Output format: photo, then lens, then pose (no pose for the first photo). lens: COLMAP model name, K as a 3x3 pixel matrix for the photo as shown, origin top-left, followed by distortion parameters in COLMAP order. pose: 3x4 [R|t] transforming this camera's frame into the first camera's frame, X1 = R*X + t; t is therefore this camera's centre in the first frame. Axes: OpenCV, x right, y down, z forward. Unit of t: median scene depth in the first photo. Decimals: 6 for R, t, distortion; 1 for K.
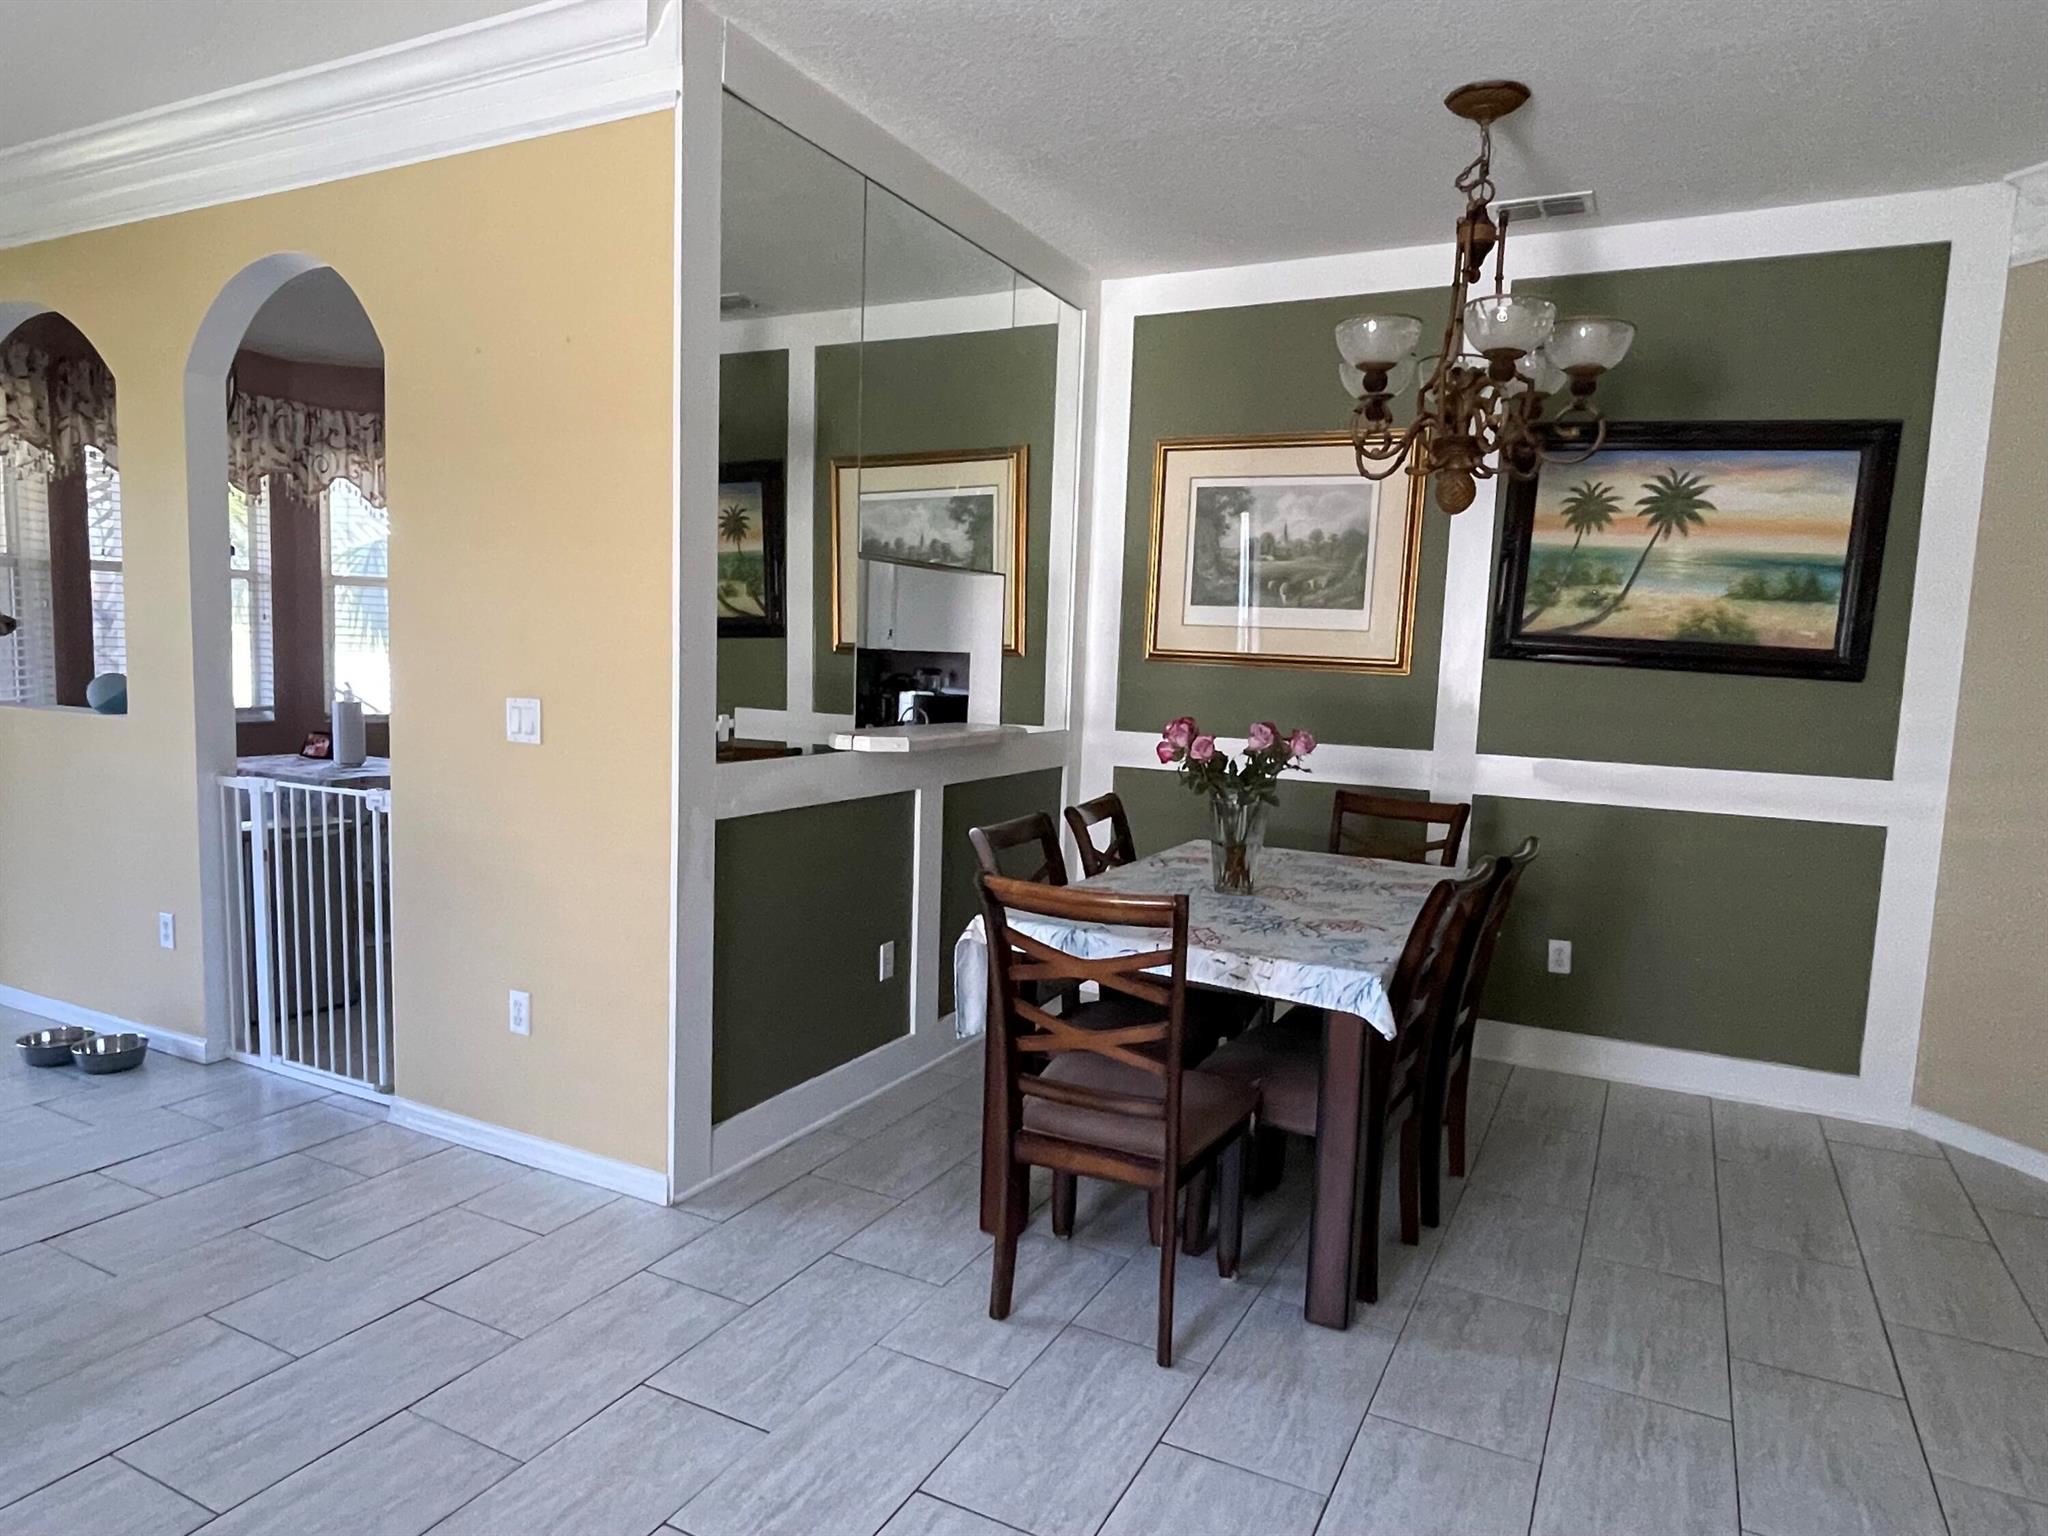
lens RADIAL K [[1280.6, 0, 1001.8], [0, 1280.6, 781.7], [0, 0, 1]] dist [0.011308, -0.011894]
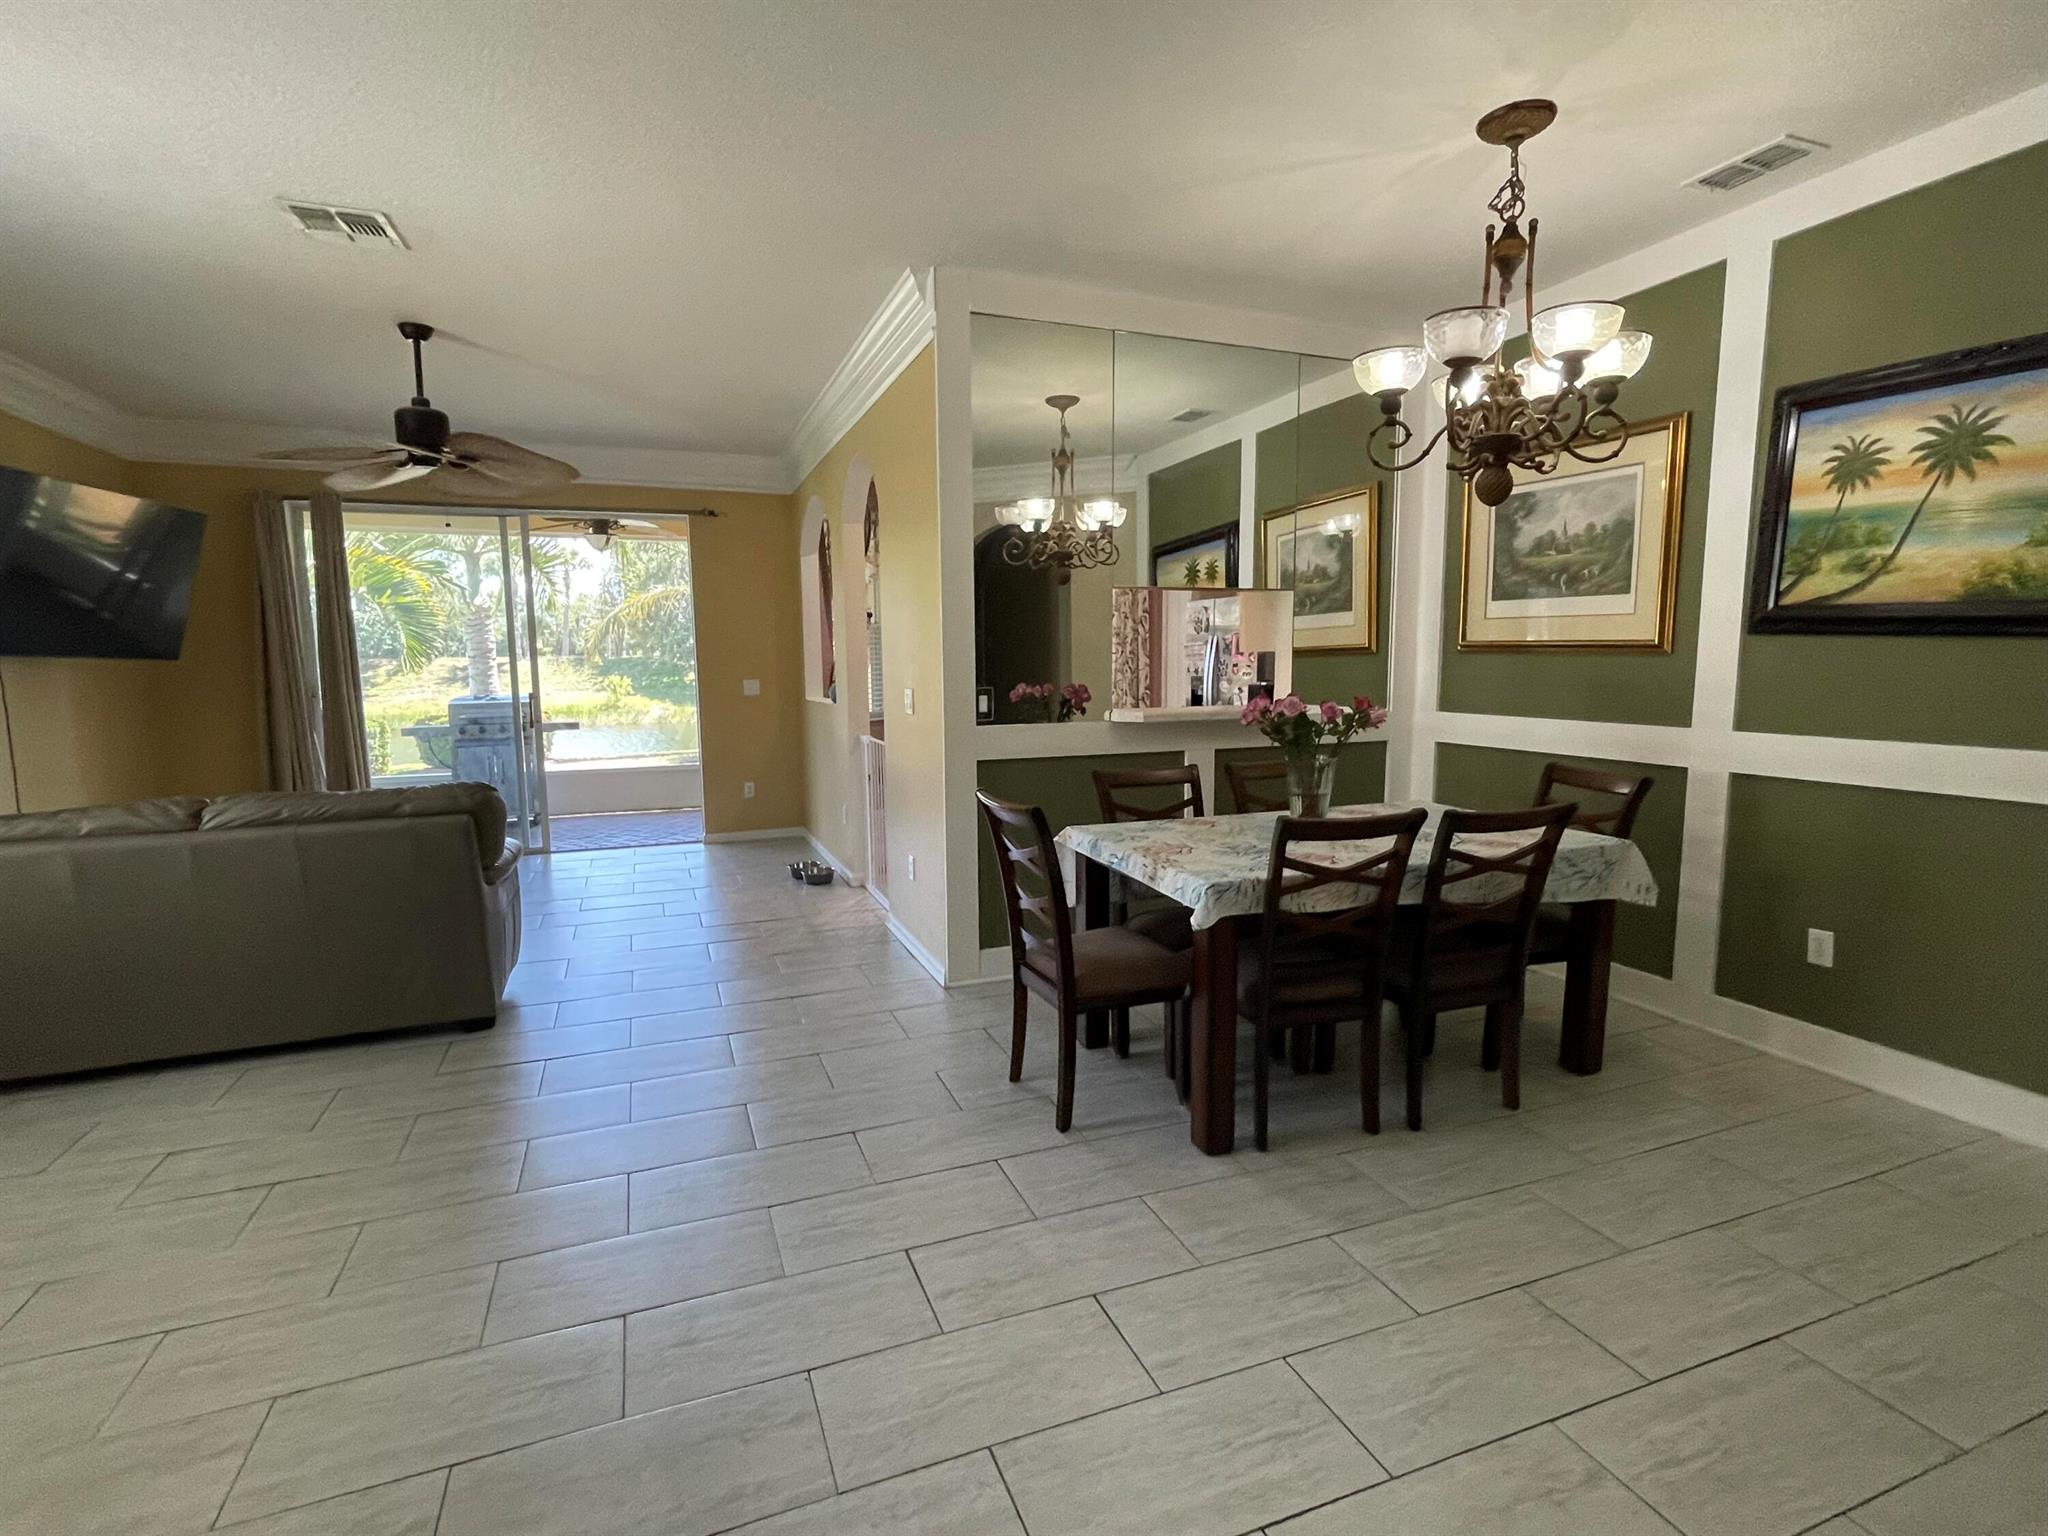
lens RADIAL K [[979.2, 0, 1009.7], [0, 979.2, 769.0], [0, 0, 1]] dist [-0.006198, 0.004753]
pose [[0.748086, 0.034533, -0.662703, 0.484622], [-0.033799, 0.999332, 0.013921, 0.016984], [0.662741, 0.011985, 0.748753, 0.073445]]
